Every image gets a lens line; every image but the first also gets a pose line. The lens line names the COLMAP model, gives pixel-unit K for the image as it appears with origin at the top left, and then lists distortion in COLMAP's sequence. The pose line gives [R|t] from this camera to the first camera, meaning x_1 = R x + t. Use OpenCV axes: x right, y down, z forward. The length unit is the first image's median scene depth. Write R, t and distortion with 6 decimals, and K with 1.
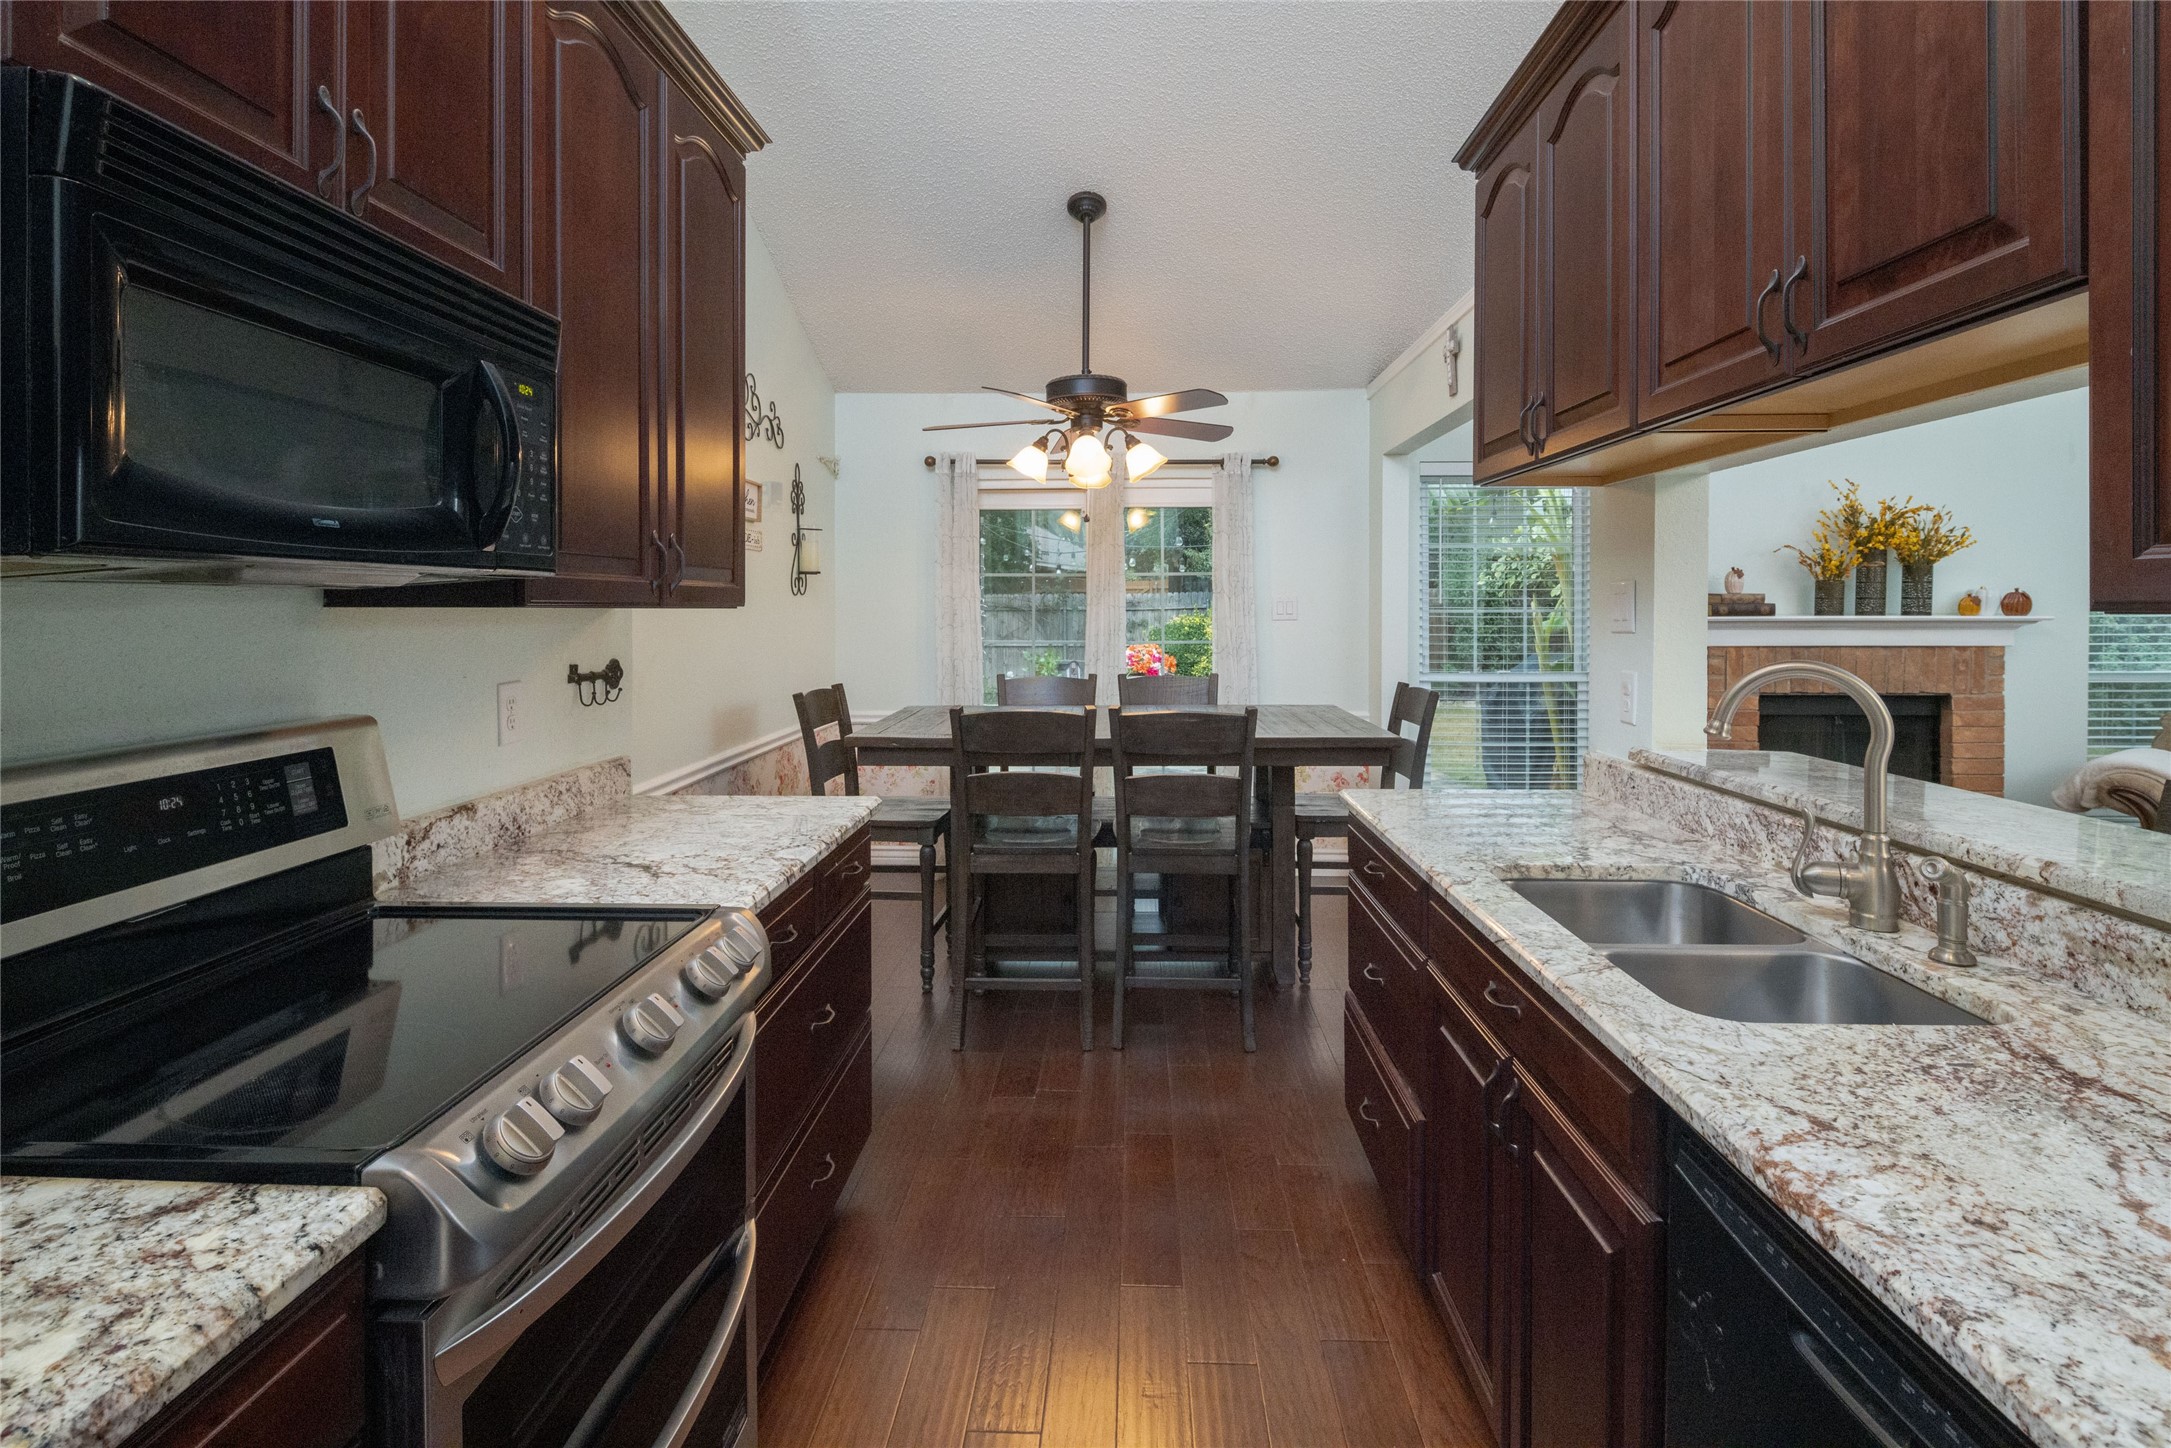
lens RADIAL K [[1048.9, 0, 1094.0], [0, 1048.9, 614.3], [0, 0, 1]] dist [0.004863, -0.004688]
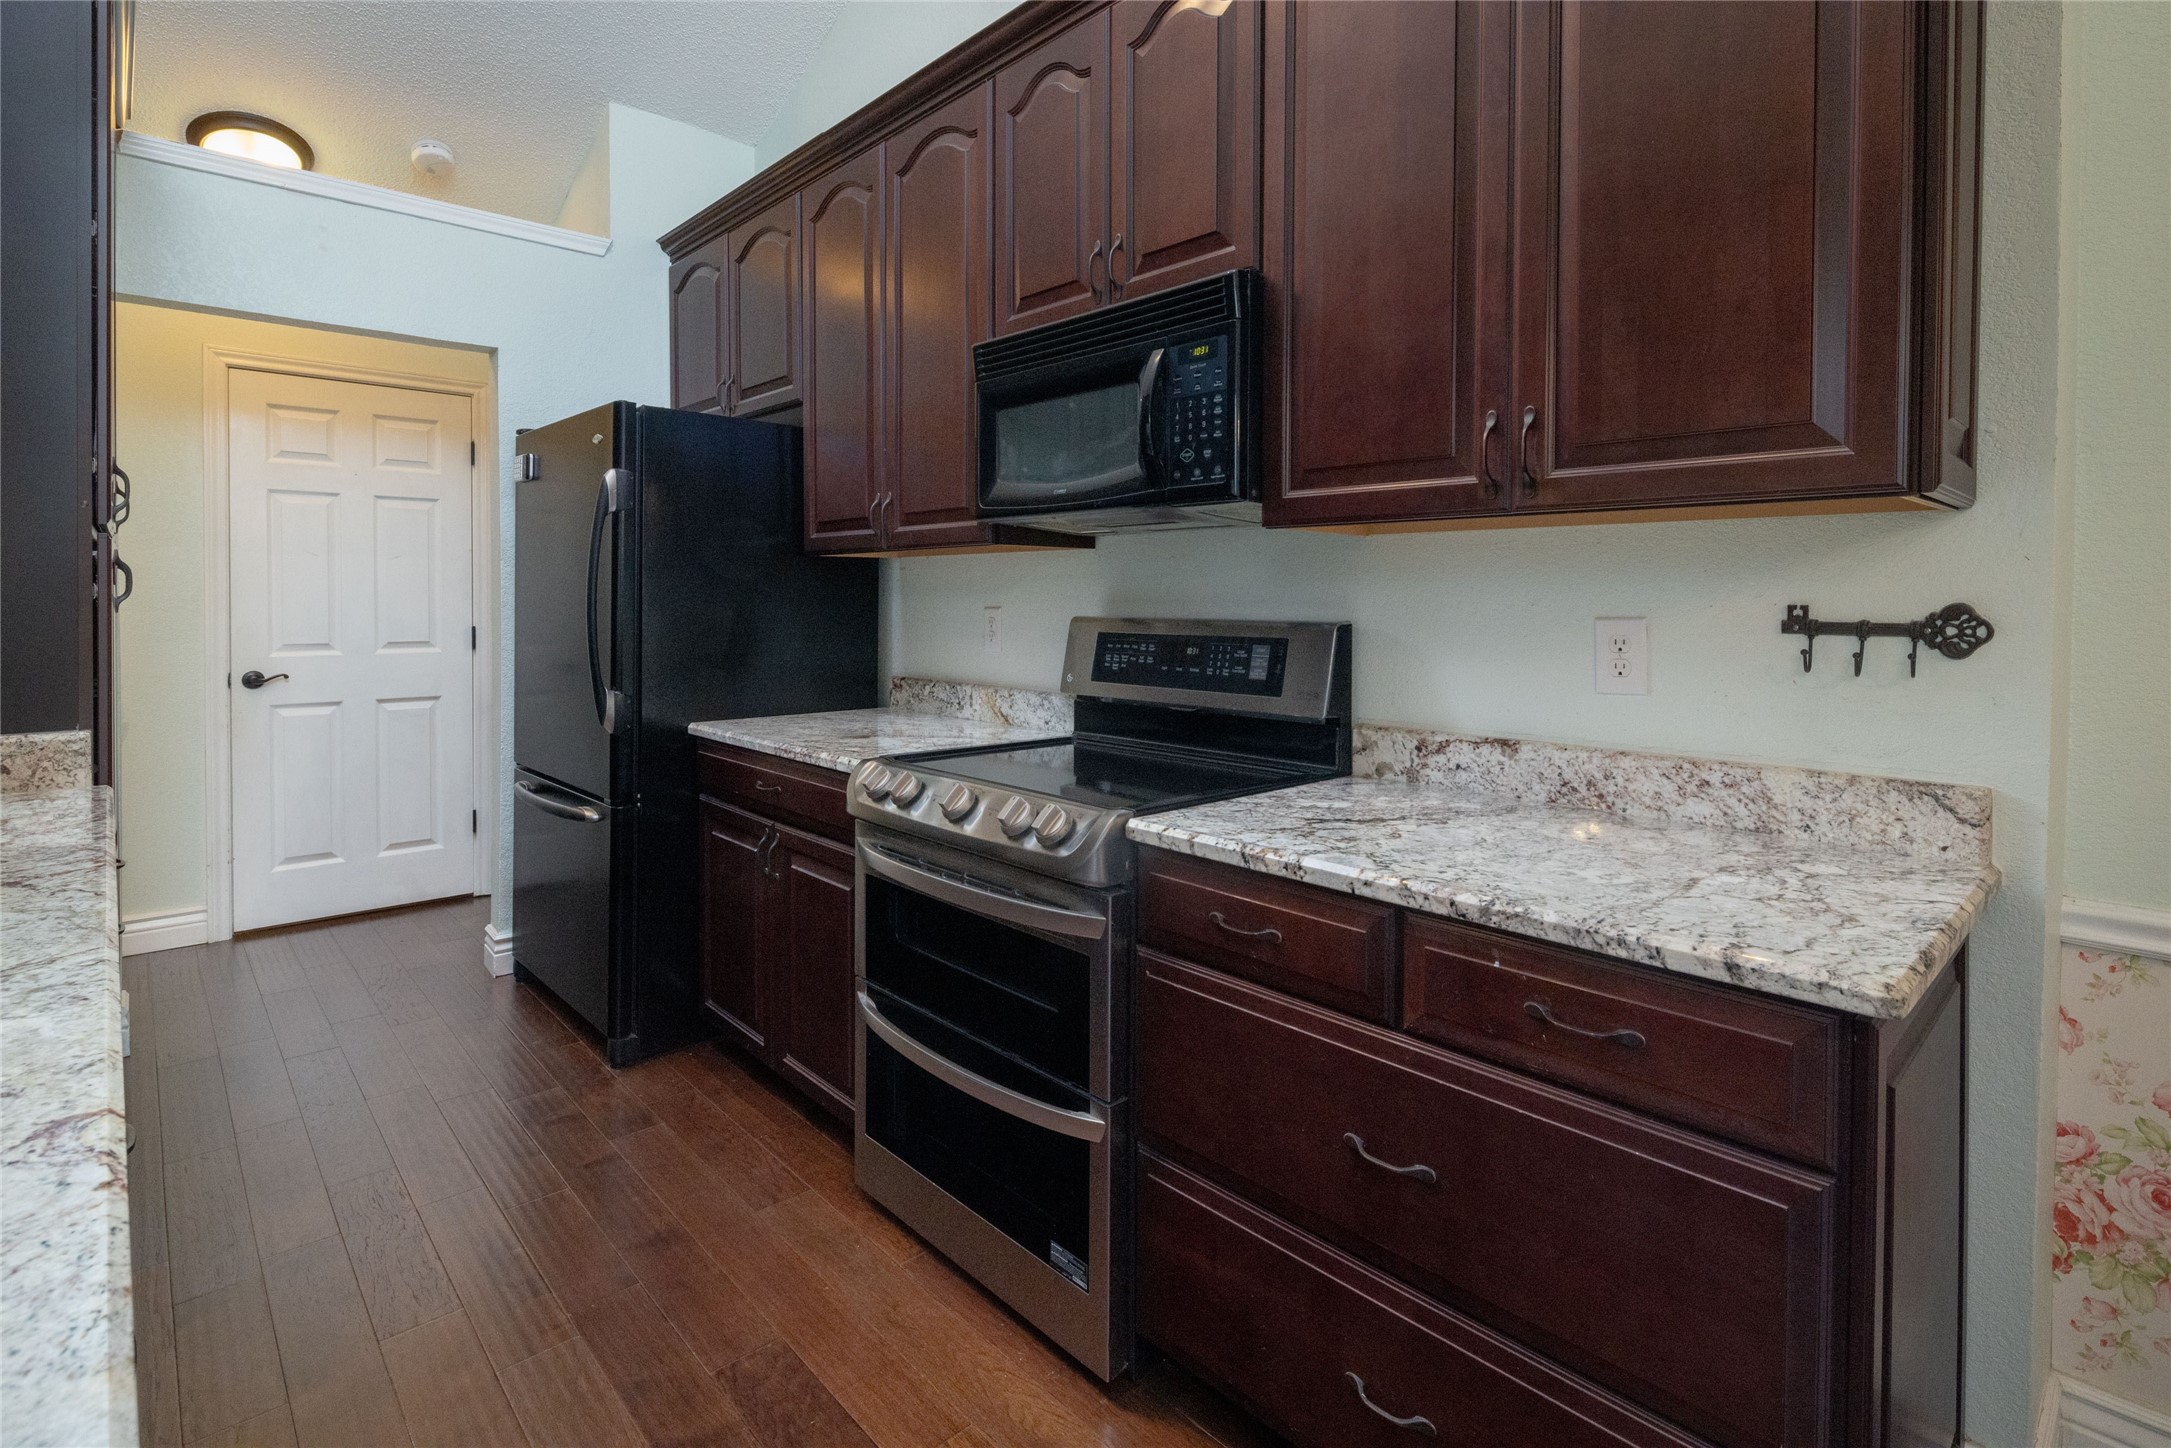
lens RADIAL K [[1048.9, 0, 1093.0], [0, 1048.9, 613.5], [0, 0, 1]] dist [0.004863, -0.004688]
pose [[-0.707882, 0.006594, -0.706300, 0.220109], [-0.010654, 0.999743, 0.020012, 0.036977], [0.706250, 0.021690, -0.707630, 0.953372]]
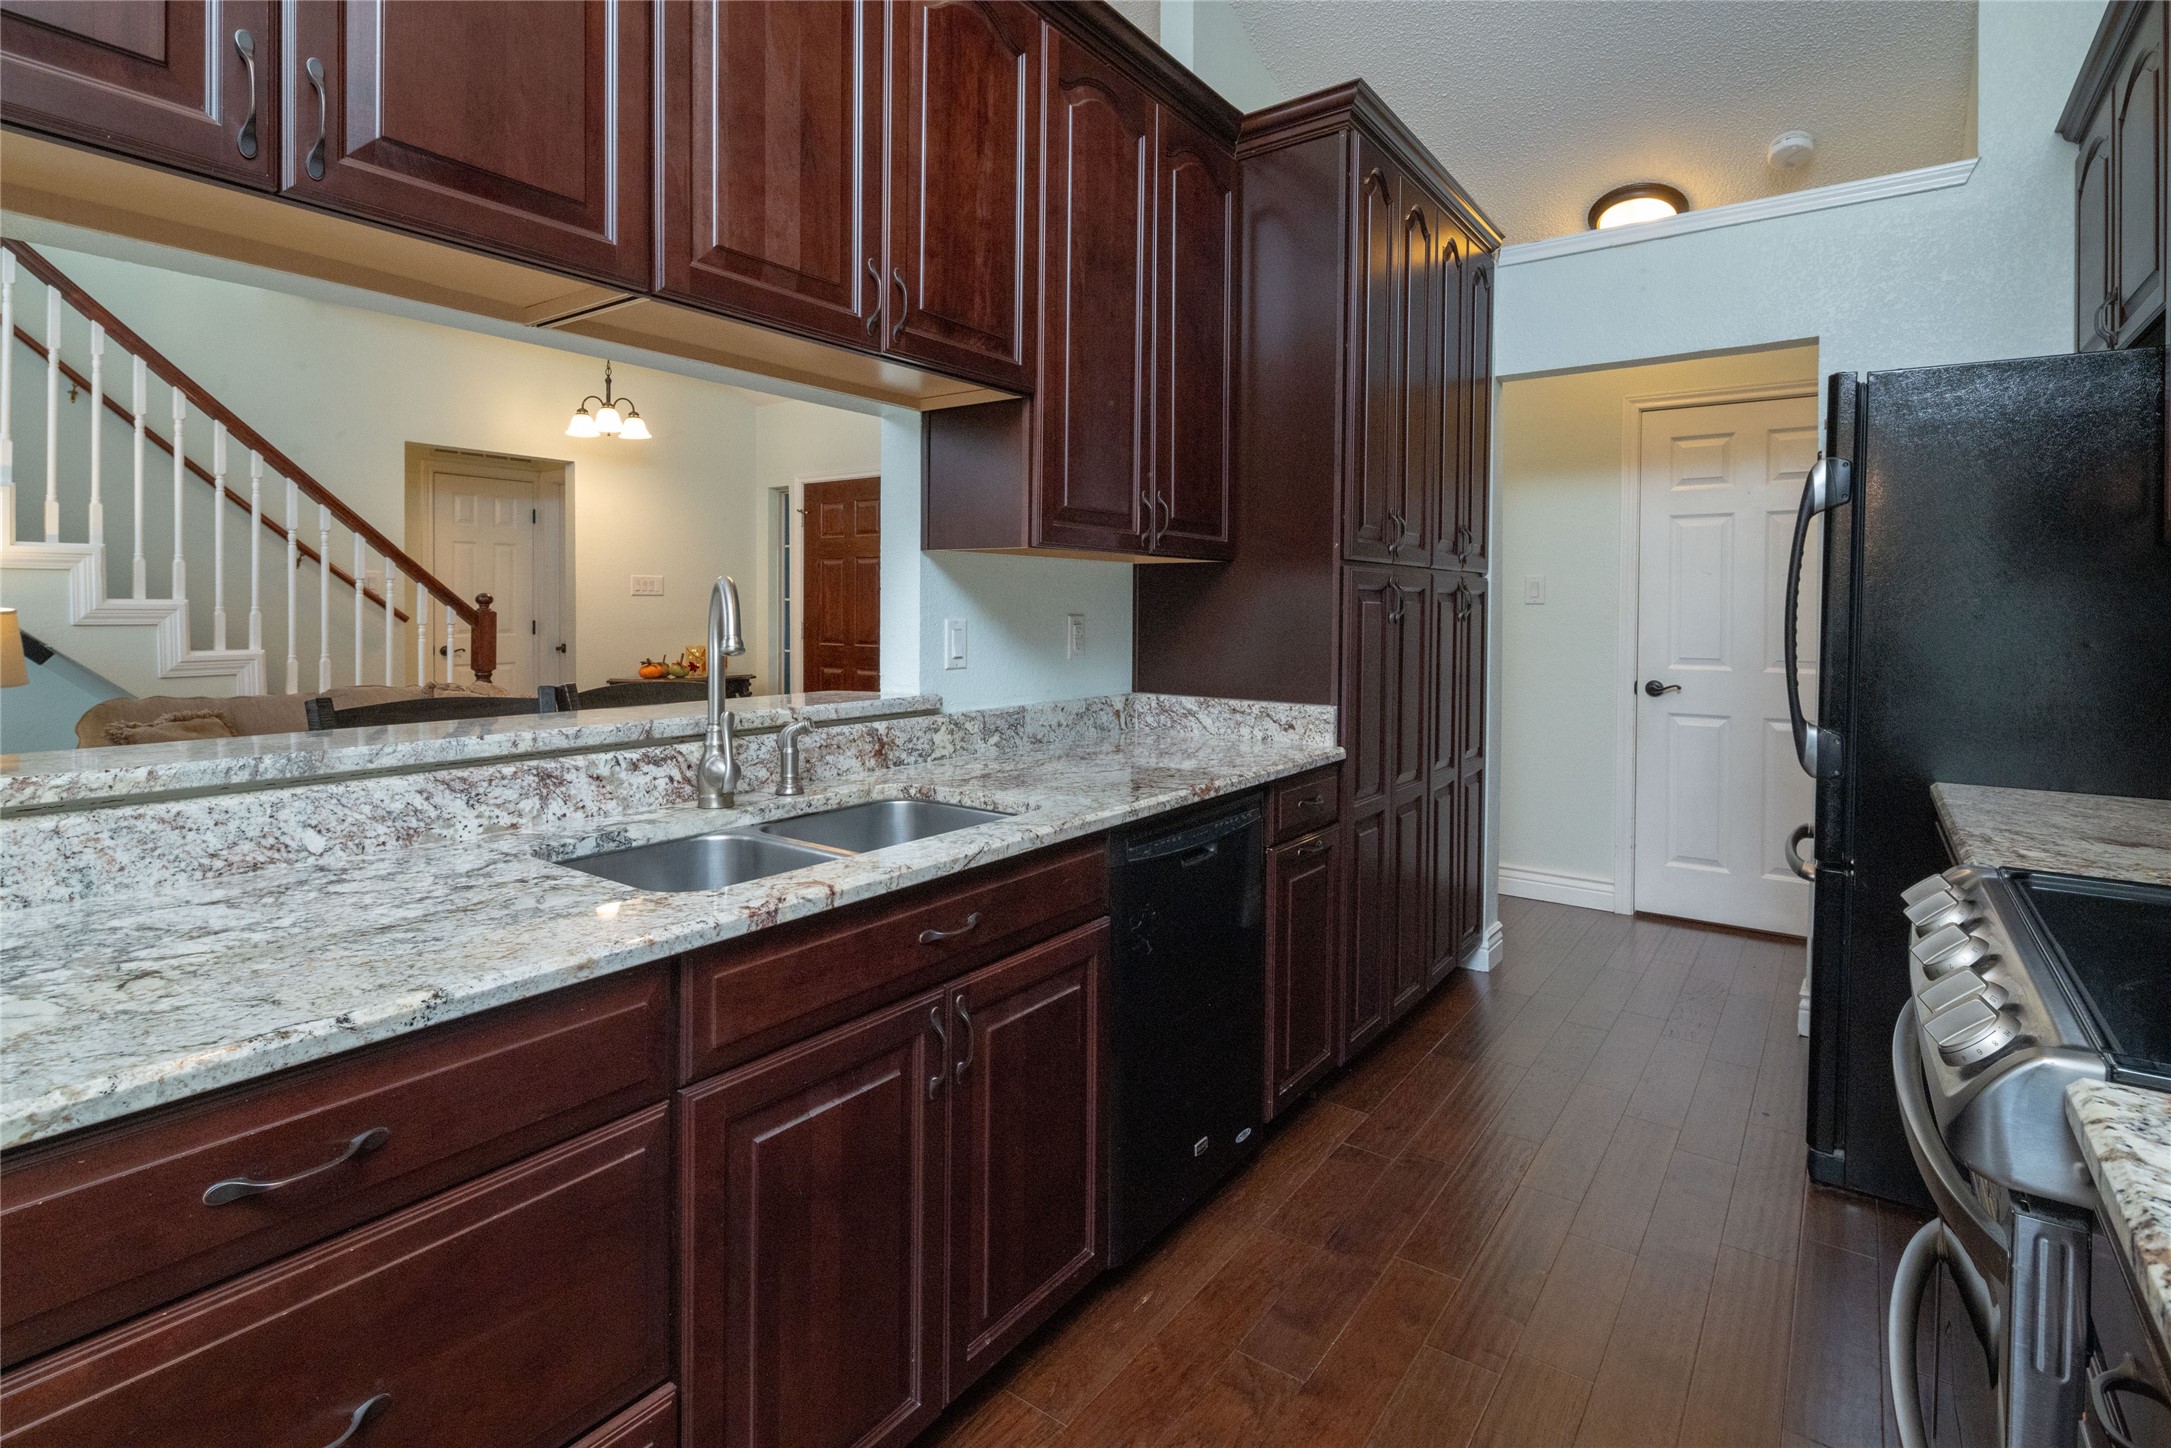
lens RADIAL K [[1048.9, 0, 1091.0], [0, 1048.9, 623.8], [0, 0, 1]] dist [0.004863, -0.004688]
pose [[-0.831379, -0.014842, 0.555507, -0.130159], [-0.002776, 0.999742, 0.022556, 0.037221], [-0.555699, 0.017211, -0.831206, 0.928946]]
